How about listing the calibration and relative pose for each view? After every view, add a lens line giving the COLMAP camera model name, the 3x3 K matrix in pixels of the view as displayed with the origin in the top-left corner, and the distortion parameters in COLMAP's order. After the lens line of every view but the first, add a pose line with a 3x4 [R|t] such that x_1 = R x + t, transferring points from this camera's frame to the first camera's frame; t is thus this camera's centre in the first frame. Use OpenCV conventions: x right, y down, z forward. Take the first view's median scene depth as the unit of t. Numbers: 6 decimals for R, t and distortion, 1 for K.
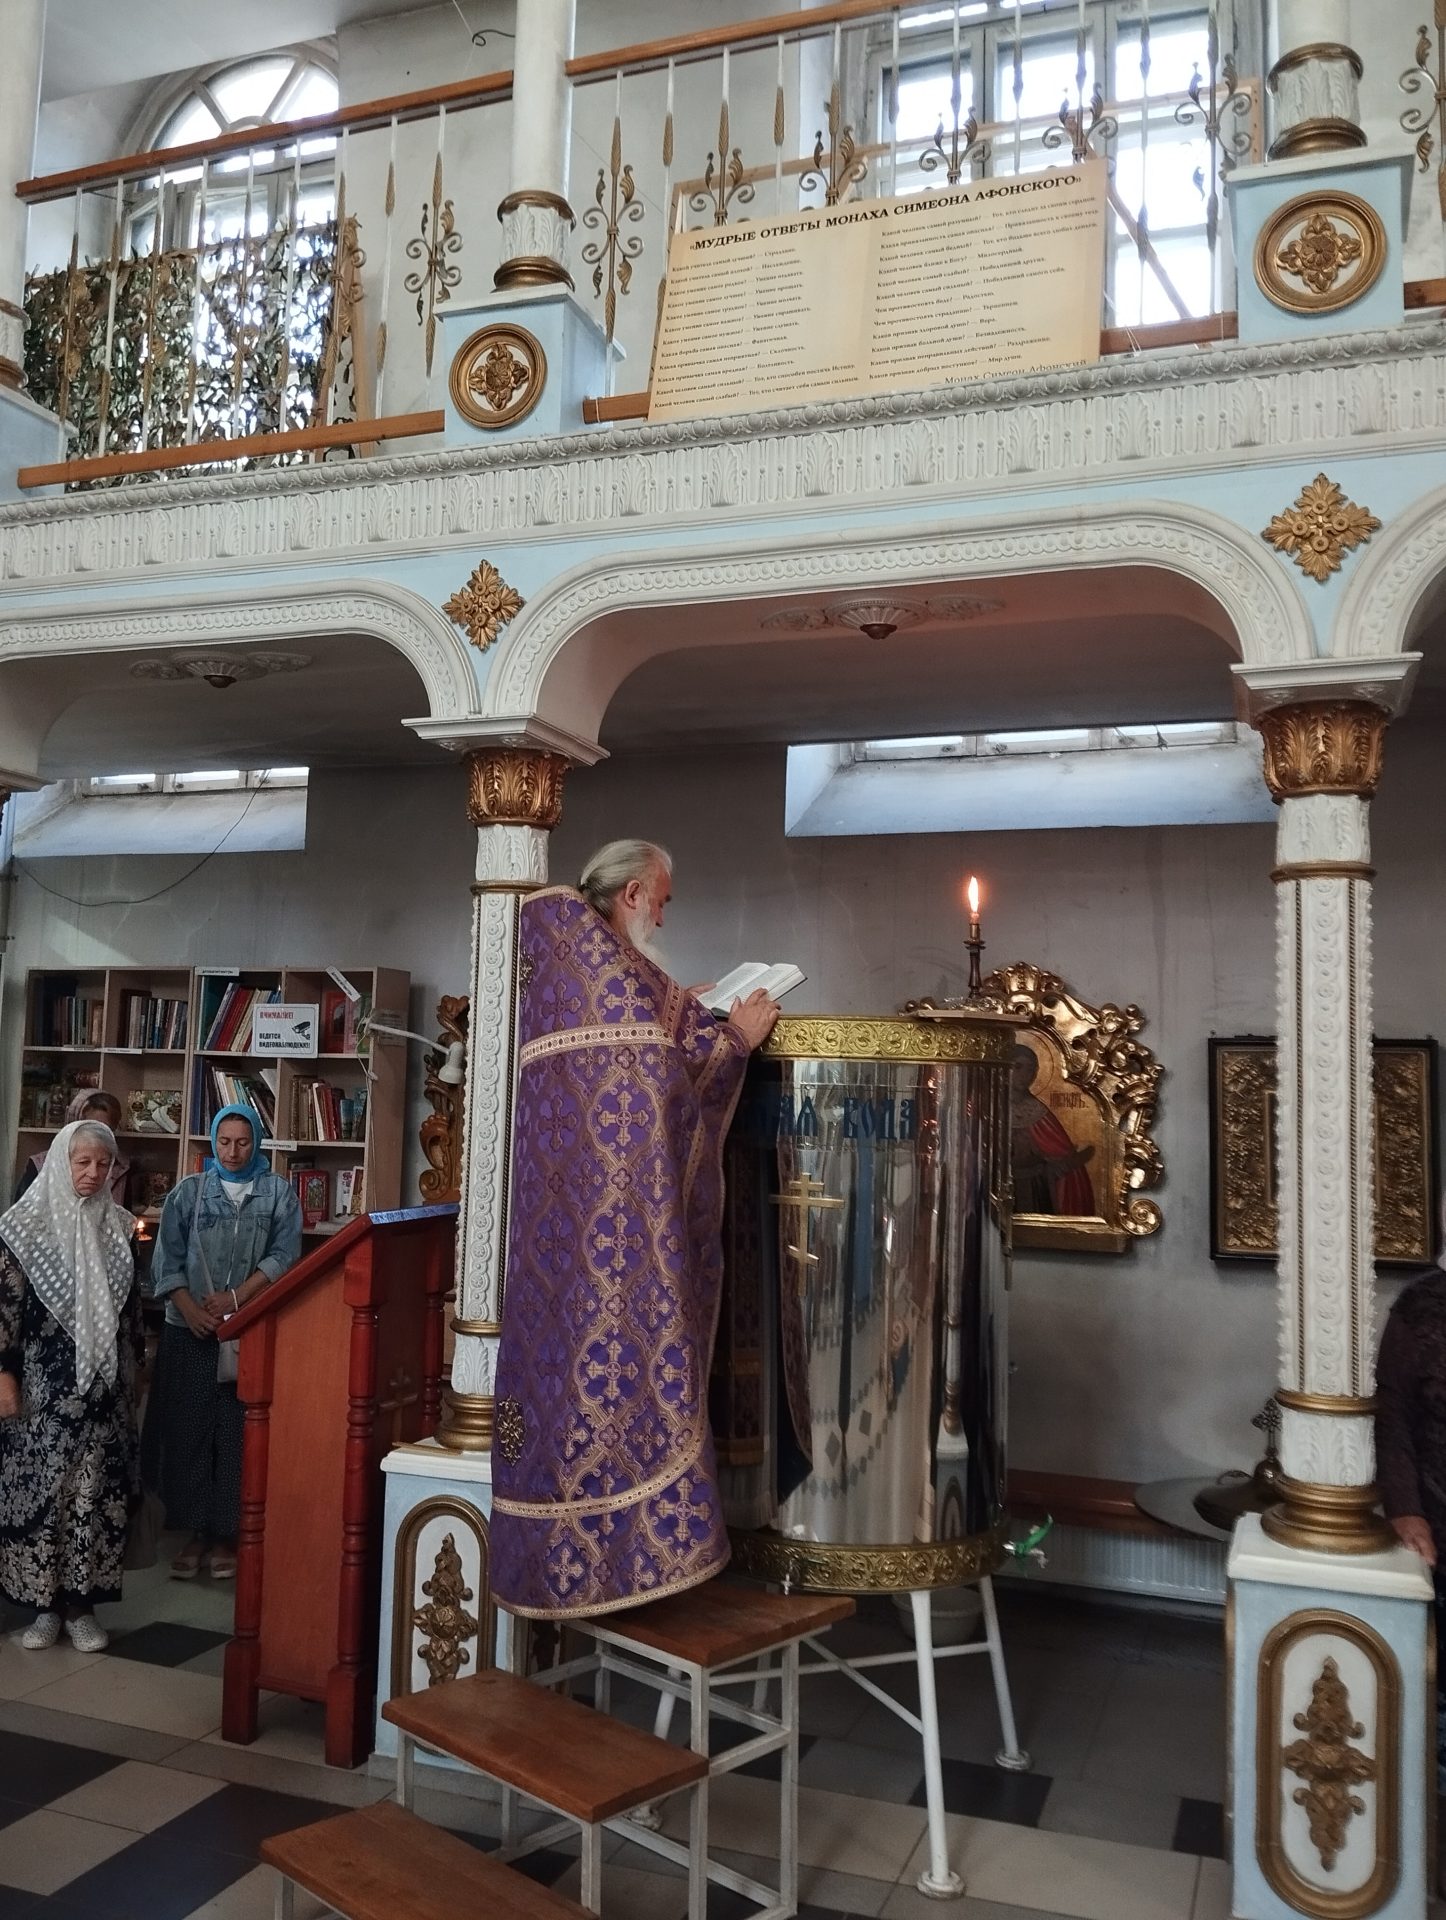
lens RADIAL K [[1572.3, 0, 723.9], [0, 1572.3, 954.9], [0, 0, 1]] dist [0.008009, -0.064009]
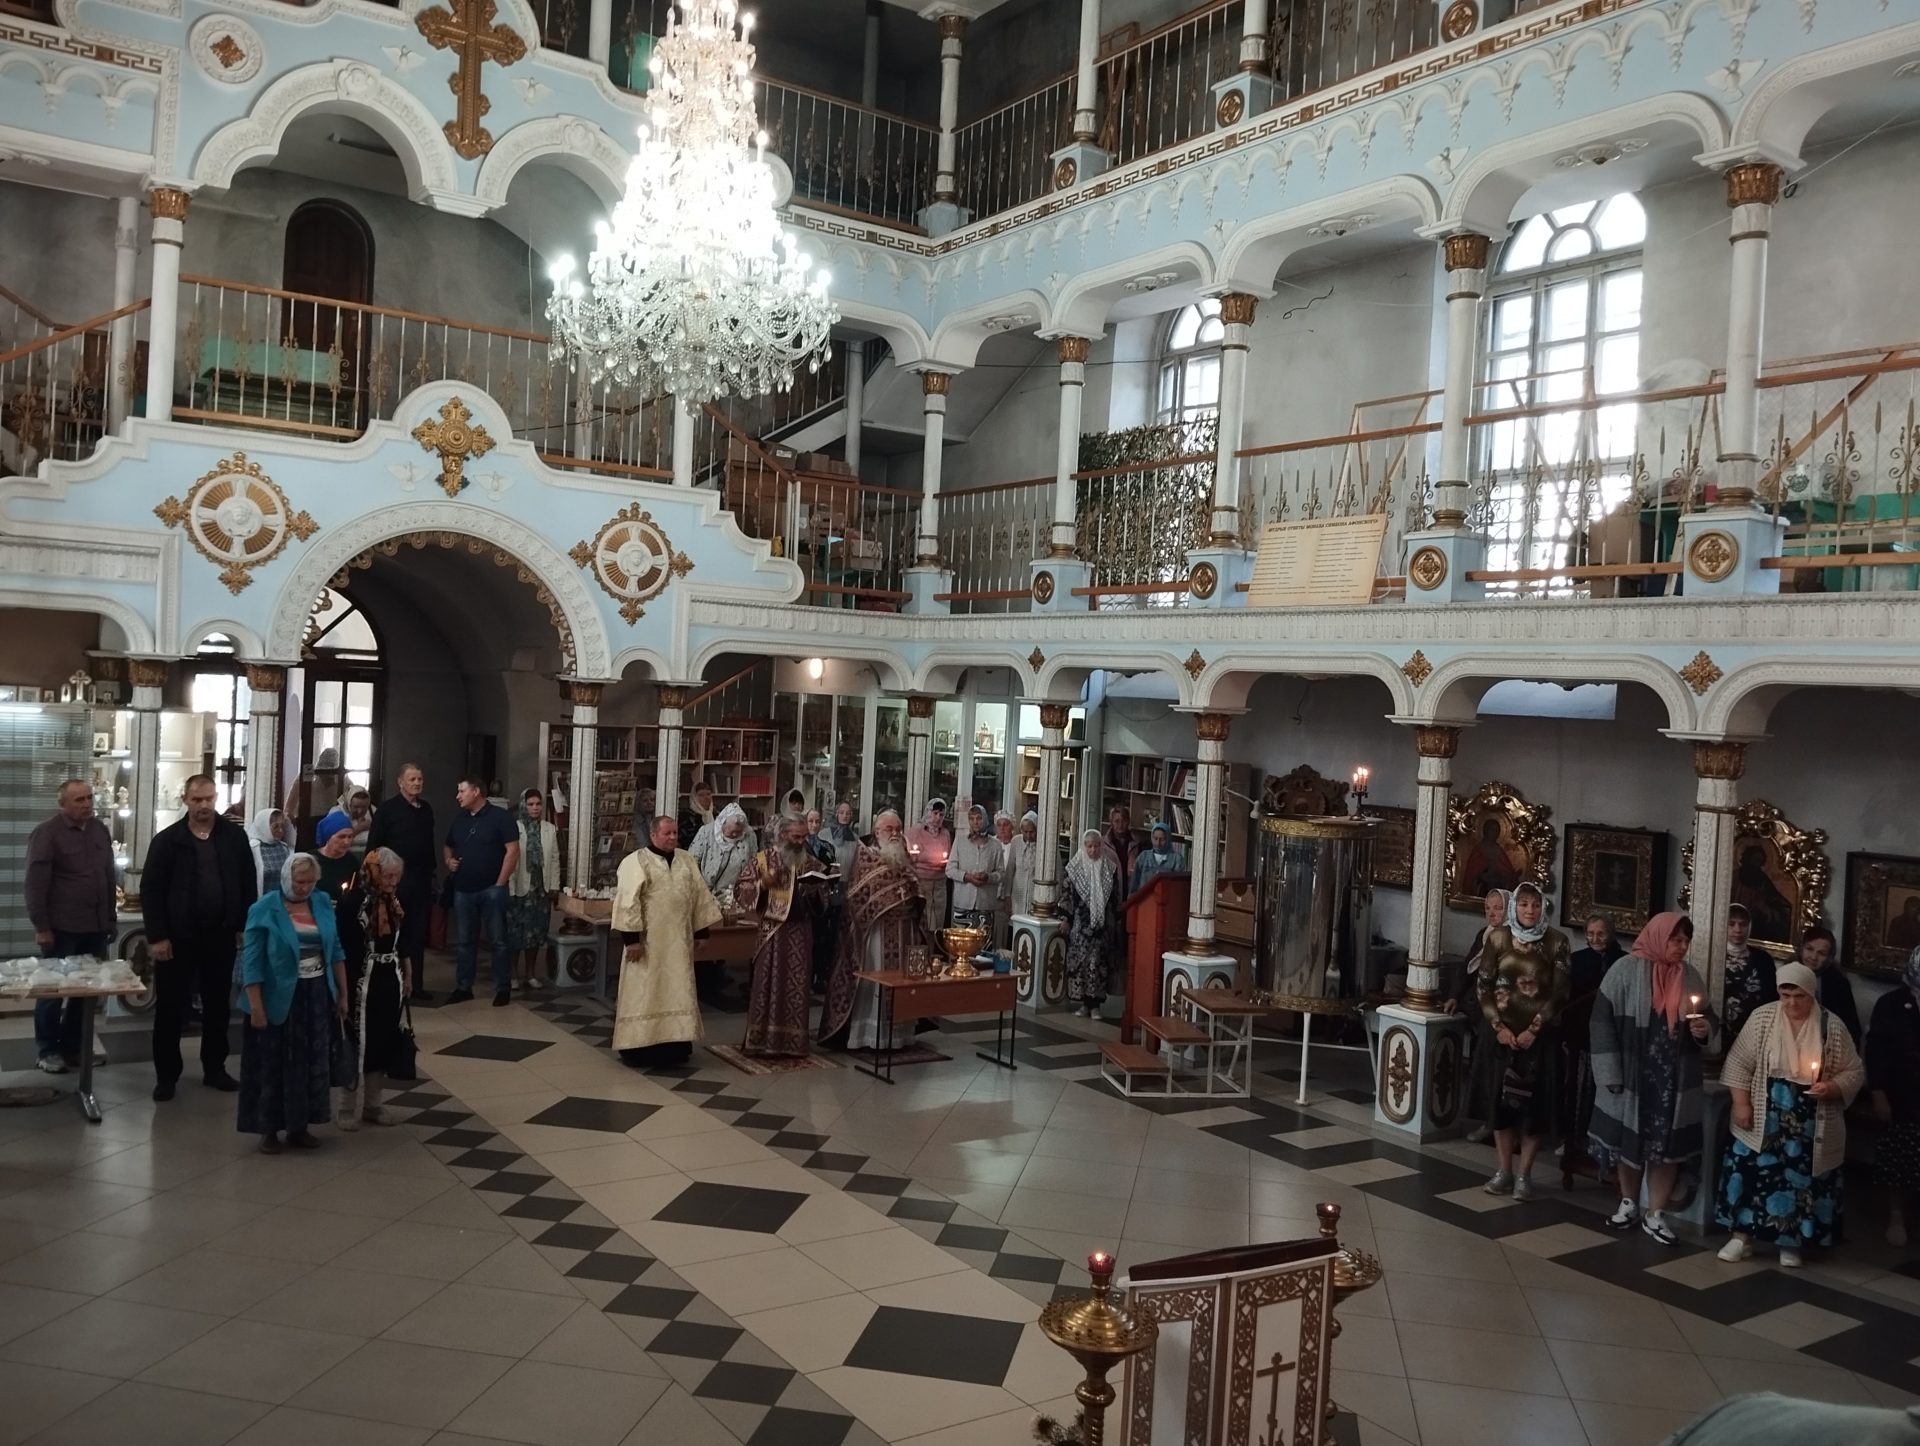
lens RADIAL K [[1572.3, 0, 959.3], [0, 1572.3, 720.1], [0, 0, 1]] dist [0.008009, -0.064009]
pose [[0.810928, 0.027132, -0.584516, 1.028666], [0.017157, 0.997392, 0.070100, -0.290624], [0.584894, -0.066875, 0.808348, -1.381787]]
